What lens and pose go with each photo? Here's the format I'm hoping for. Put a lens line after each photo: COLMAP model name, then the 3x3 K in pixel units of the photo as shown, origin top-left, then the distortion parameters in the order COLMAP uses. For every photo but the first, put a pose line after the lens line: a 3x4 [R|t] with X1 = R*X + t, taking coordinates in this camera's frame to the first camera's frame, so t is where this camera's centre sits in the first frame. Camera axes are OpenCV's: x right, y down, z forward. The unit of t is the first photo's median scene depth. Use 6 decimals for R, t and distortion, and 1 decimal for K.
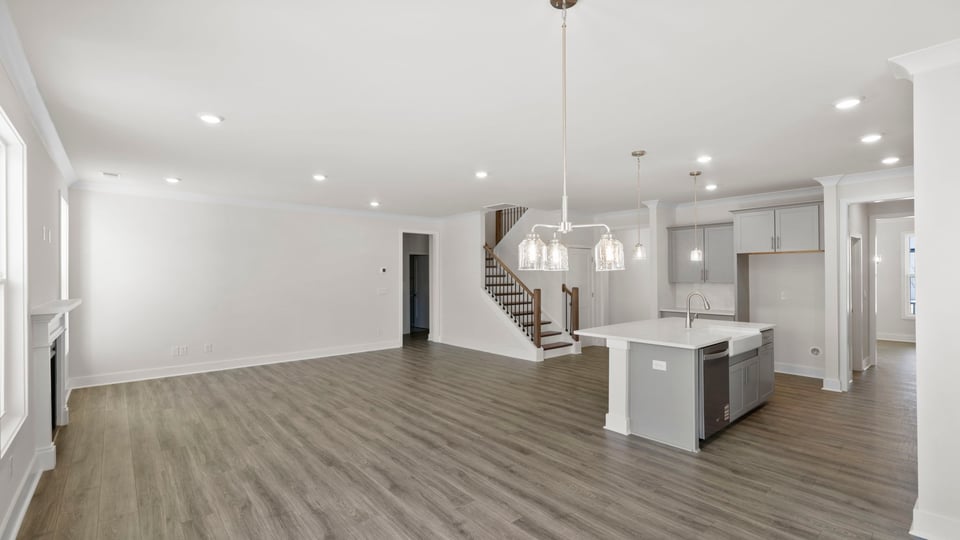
lens RADIAL K [[414.4, 0, 477.7], [0, 414.4, 272.7], [0, 0, 1]] dist [-0.001063, -0.000087]
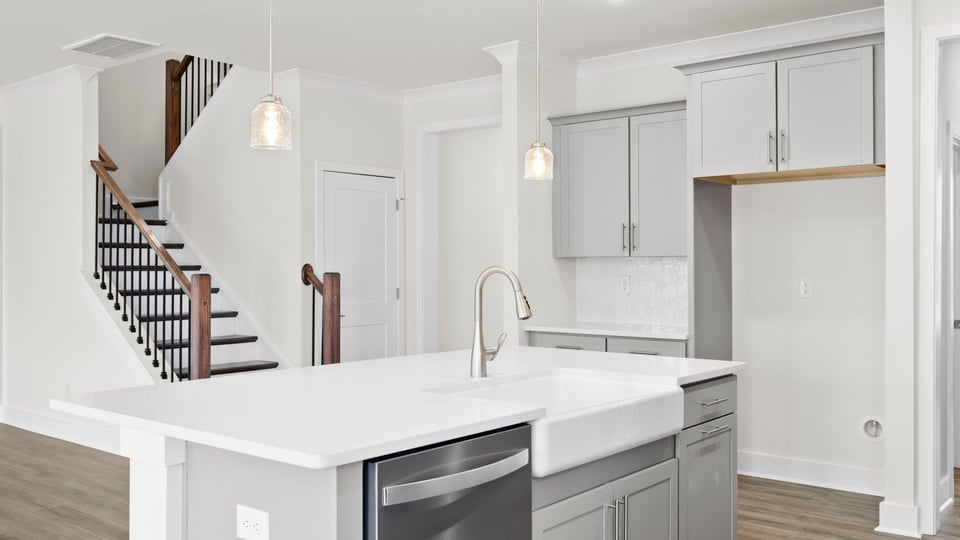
lens RADIAL K [[840.8, 0, 478.9], [0, 840.8, 268.3], [0, 0, 1]] dist [0.011912, -0.009527]
pose [[0.984186, 0.000592, 0.177135, 0.305432], [-0.001631, 0.999982, 0.005720, 0.034890], [-0.177129, -0.005918, 0.984170, 0.279038]]
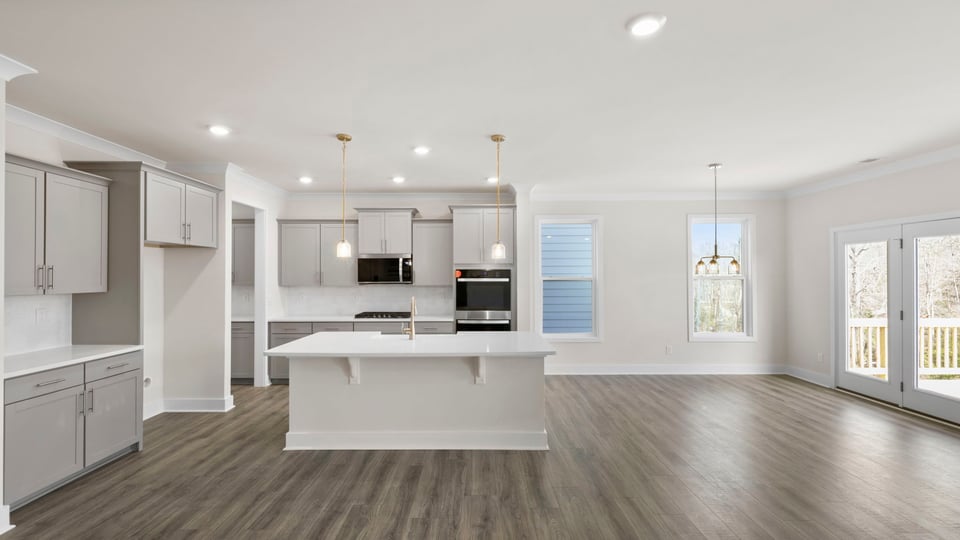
lens RADIAL K [[414.4, 0, 477.9], [0, 414.4, 273.4], [0, 0, 1]] dist [-0.001063, -0.000087]
pose [[-0.751288, 0.007053, 0.659937, -0.111310], [-0.002072, 0.999913, -0.013045, 0.006669], [-0.659971, -0.011168, -0.751208, 1.181261]]
